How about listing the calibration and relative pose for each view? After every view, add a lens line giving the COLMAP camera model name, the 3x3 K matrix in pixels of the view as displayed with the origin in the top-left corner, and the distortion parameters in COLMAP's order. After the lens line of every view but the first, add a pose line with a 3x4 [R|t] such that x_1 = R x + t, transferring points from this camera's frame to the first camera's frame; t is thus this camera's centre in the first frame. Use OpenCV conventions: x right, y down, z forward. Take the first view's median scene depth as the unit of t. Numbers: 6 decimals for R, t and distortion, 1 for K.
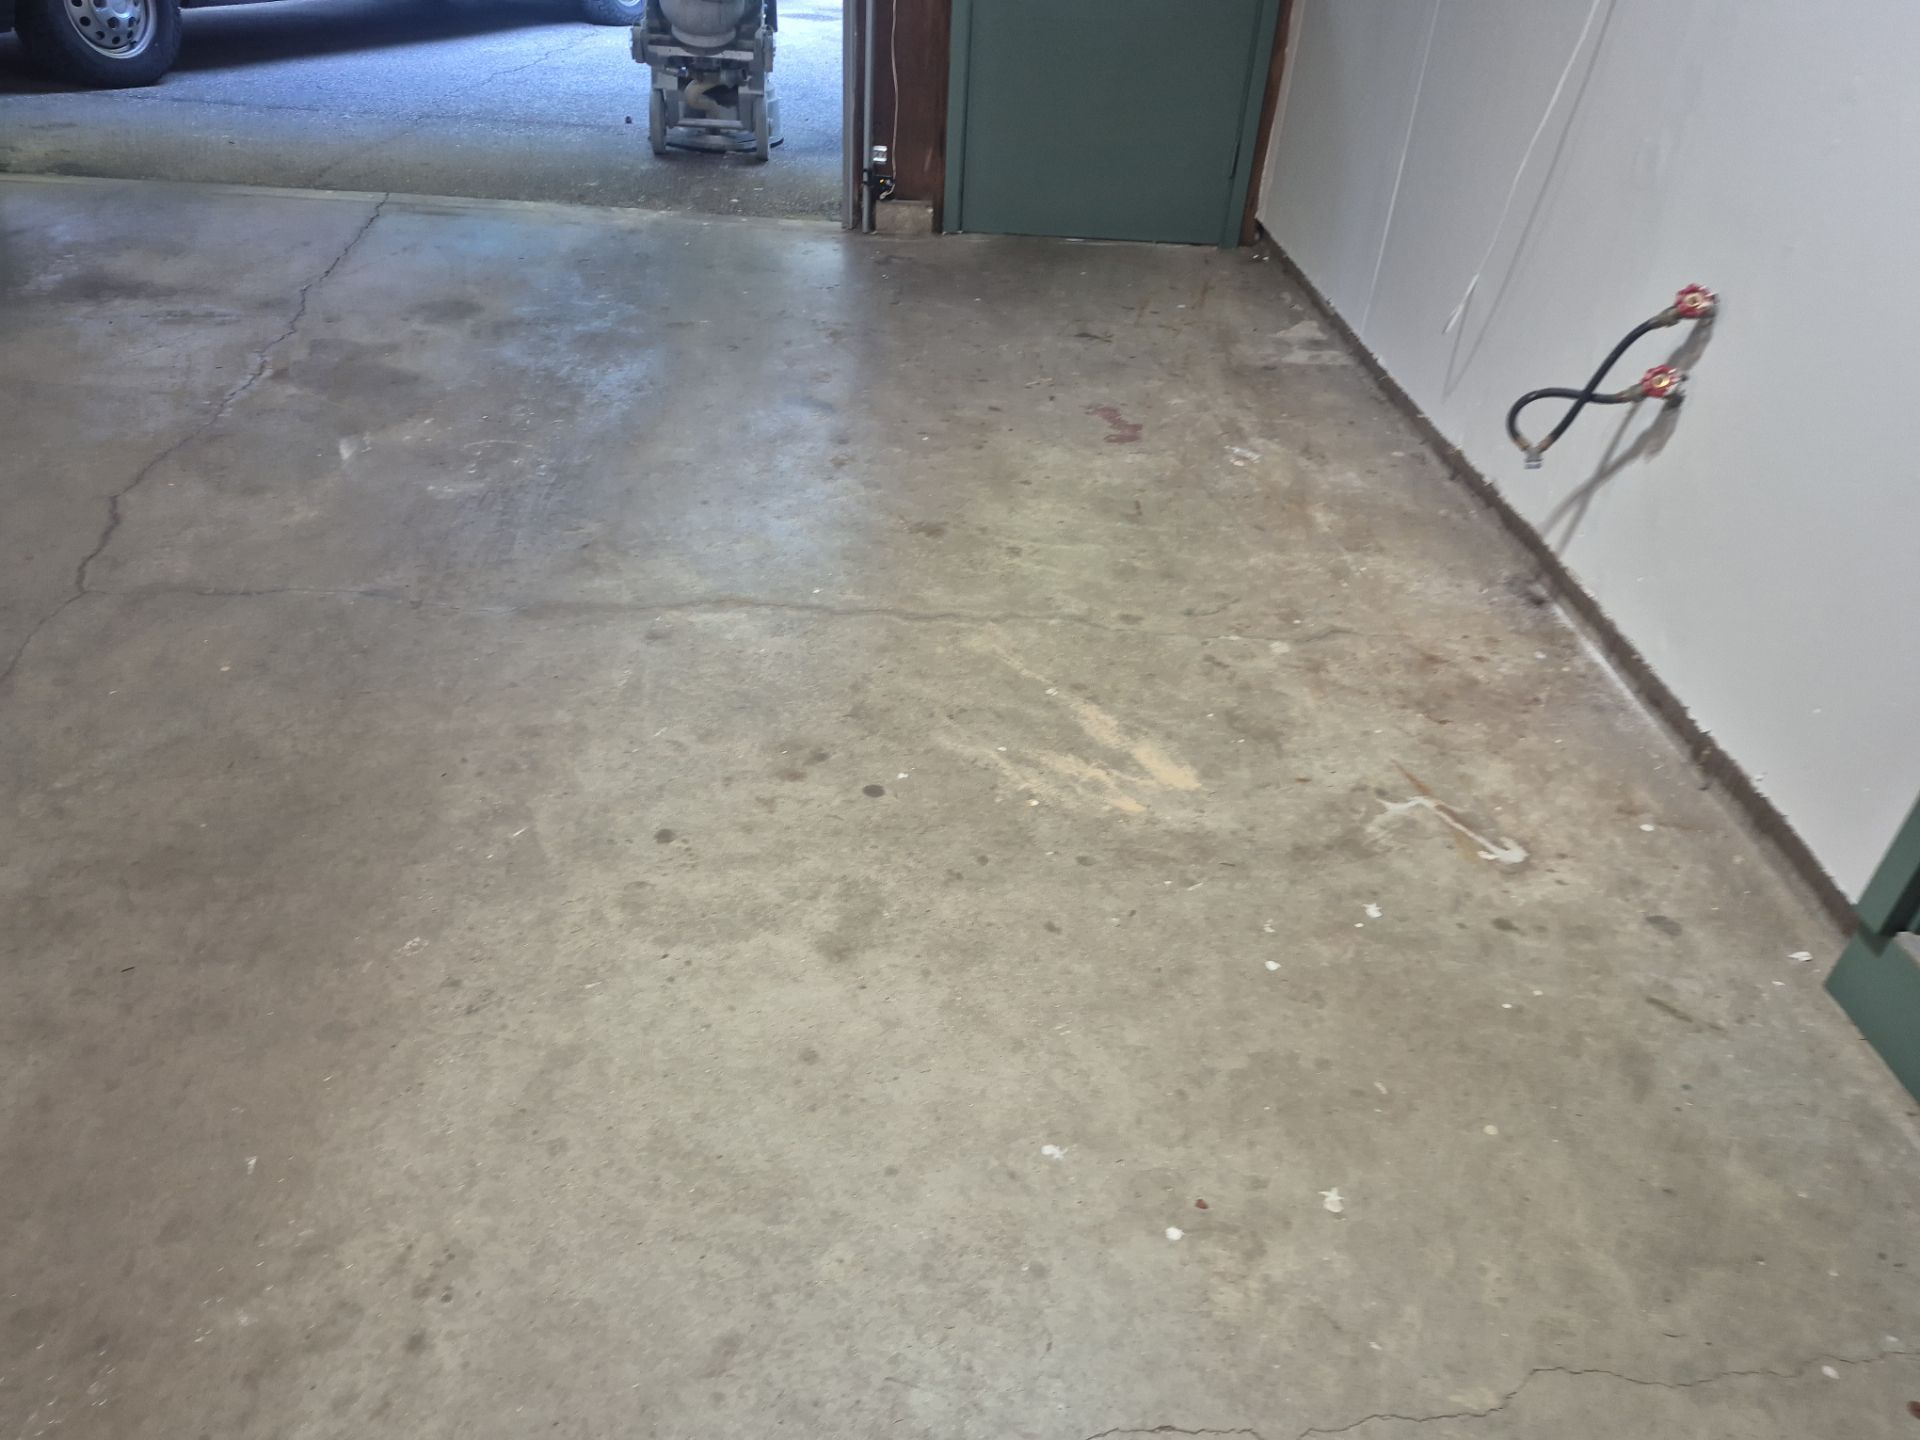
lens RADIAL K [[1336.1, 0, 966.4], [0, 1336.1, 735.5], [0, 0, 1]] dist [0.087322, -0.090083]
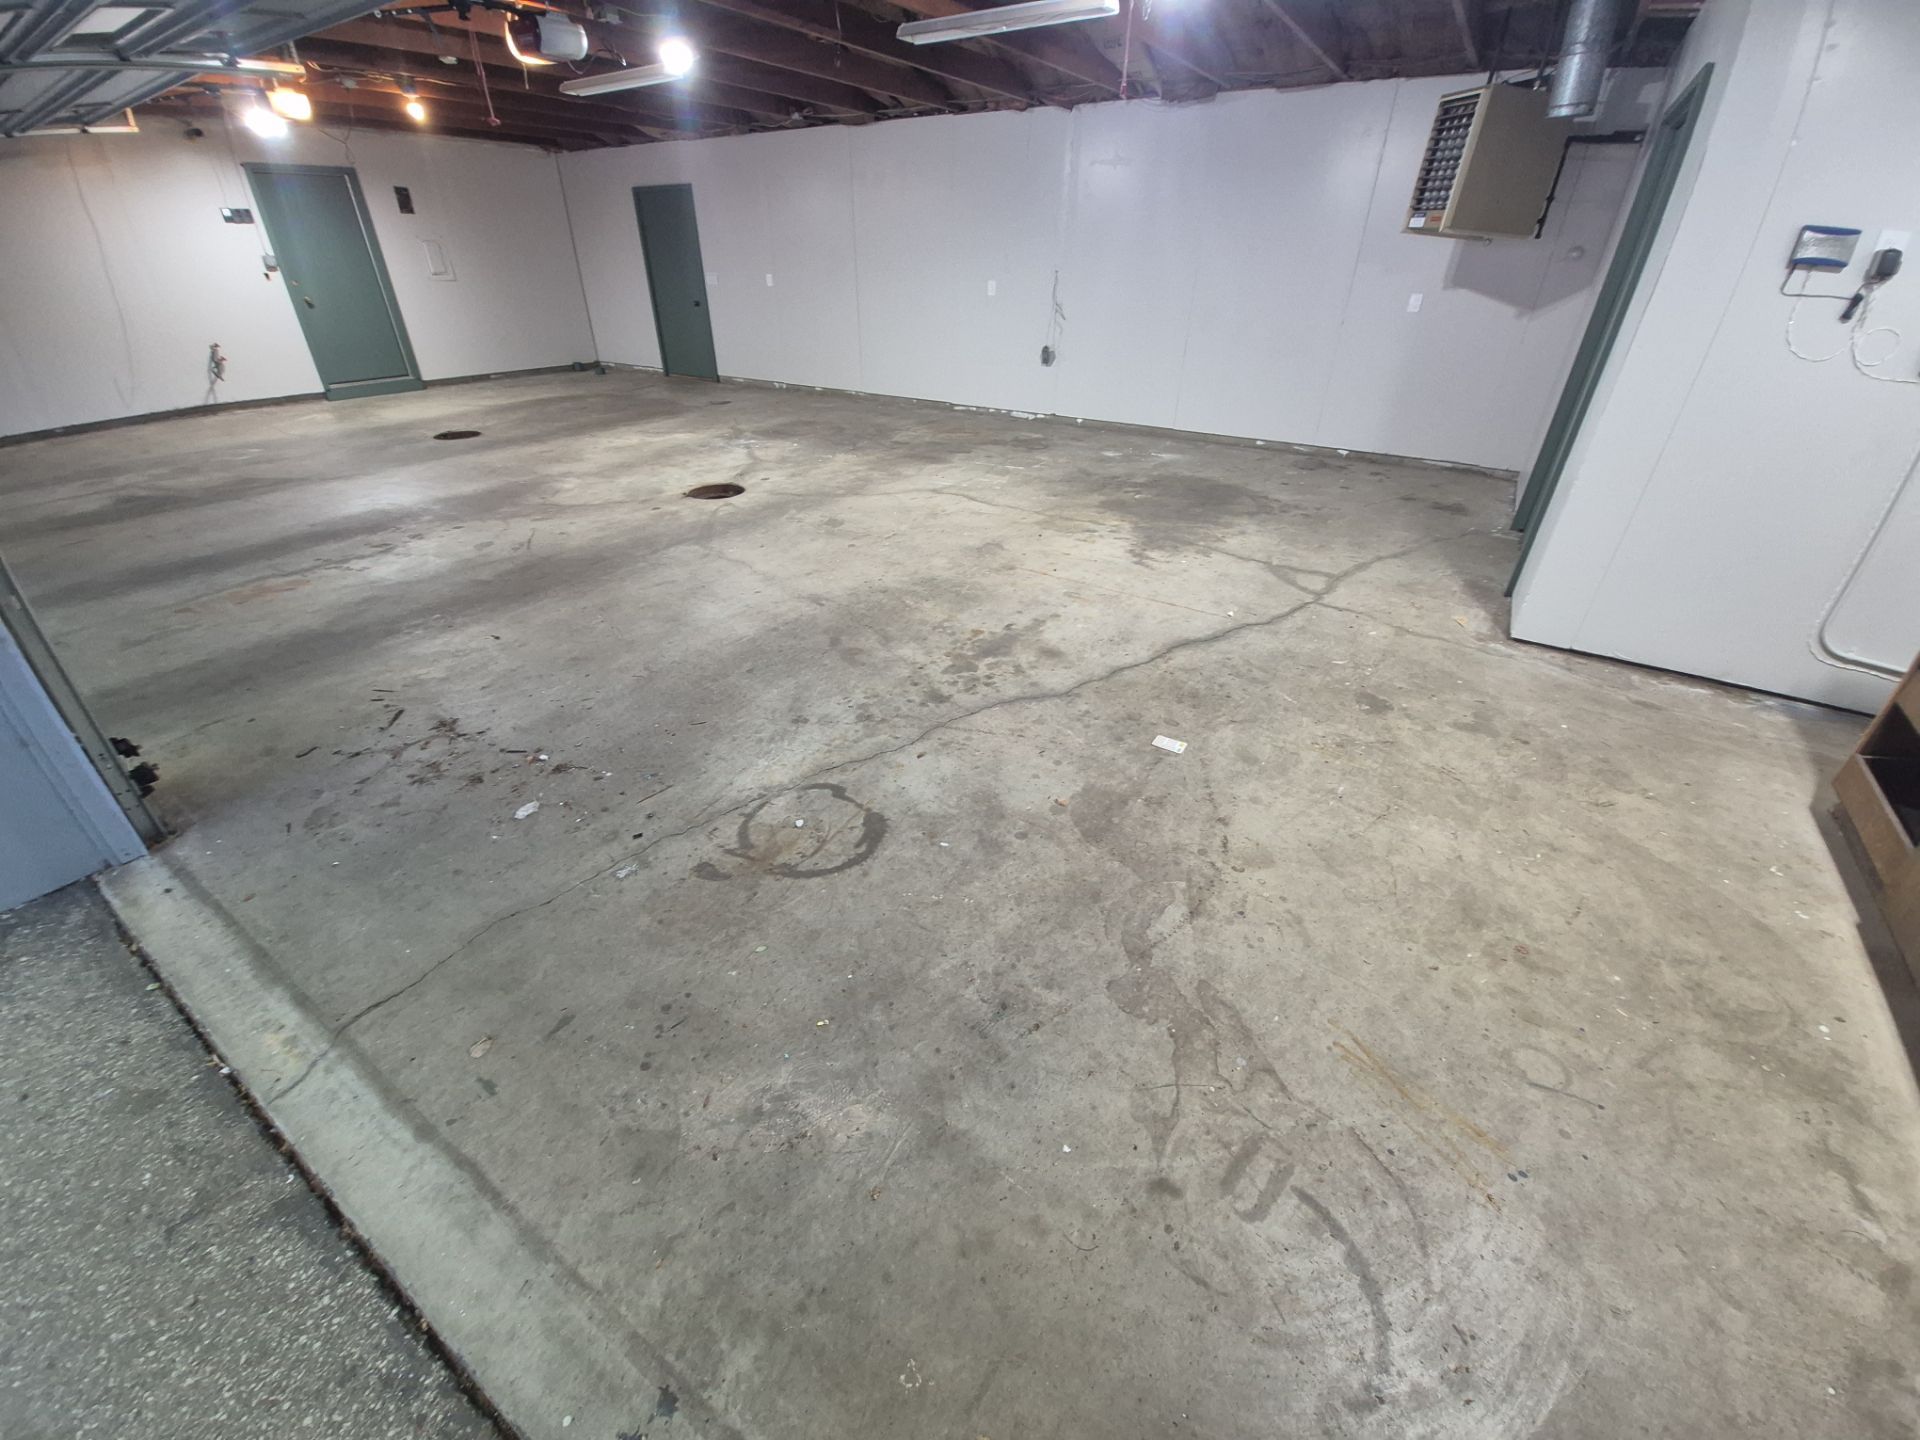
lens RADIAL K [[756.6, 0, 959.4], [0, 756.6, 716.6], [0, 0, 1]] dist [-0.002999, -0.009242]
pose [[-0.814376, -0.360054, 0.455140, -4.667168], [0.272863, 0.454611, 0.847865, -1.568790], [-0.512189, 0.814671, -0.271979, 1.599245]]
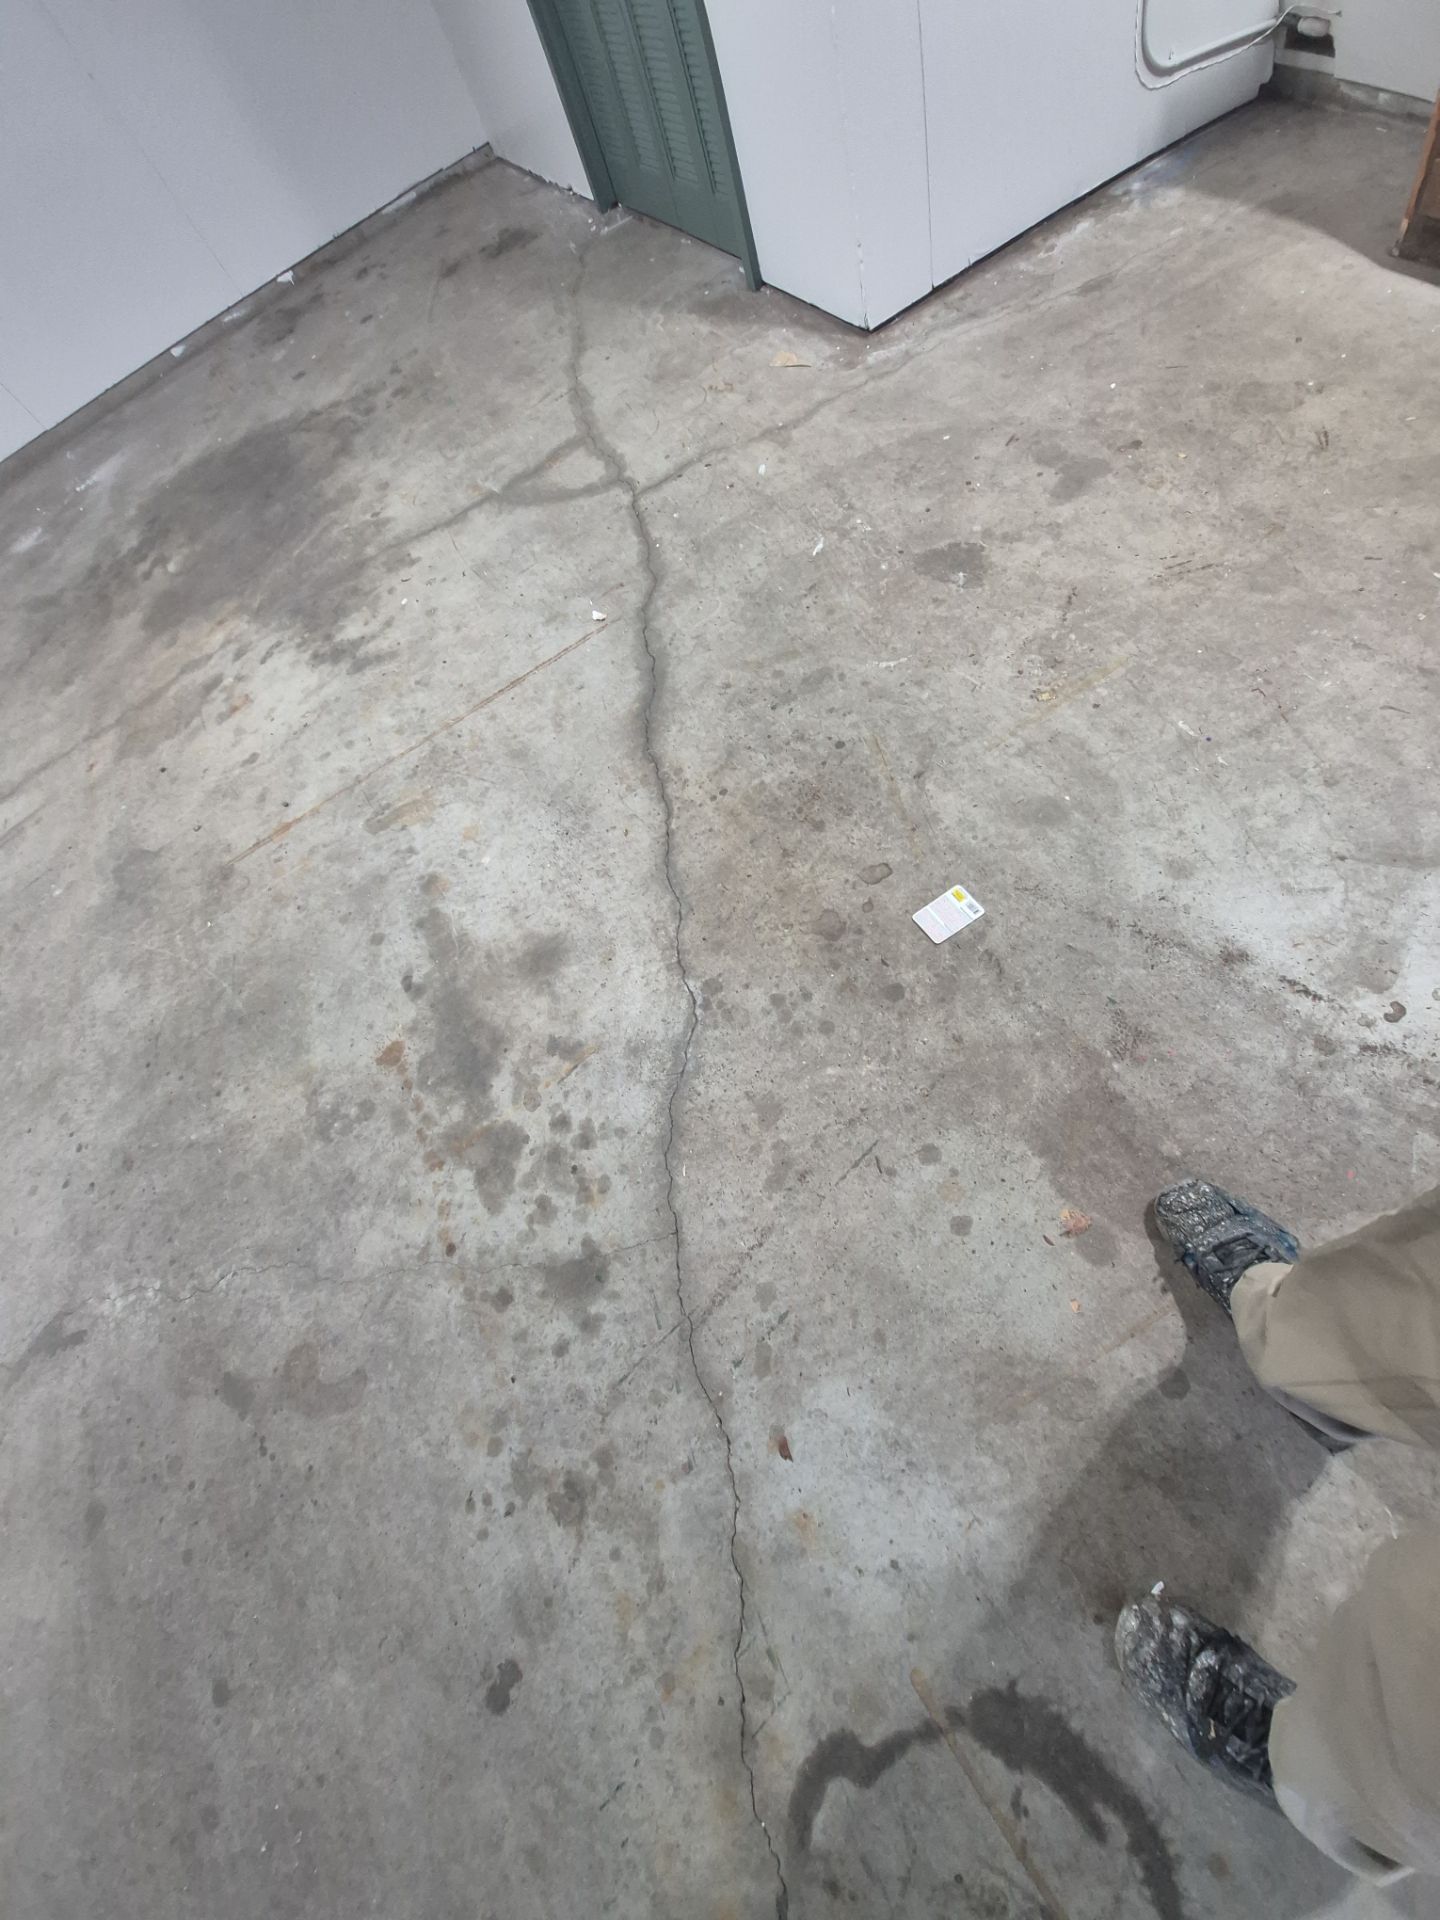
lens RADIAL K [[756.6, 0, 720.0], [0, 756.6, 960.0], [0, 0, 1]] dist [-0.002999, -0.009242]
pose [[-0.869382, 0.492760, -0.036921, -4.192394], [-0.058504, -0.028450, 0.997882, -1.015258], [0.490665, 0.869700, 0.053562, 1.027195]]
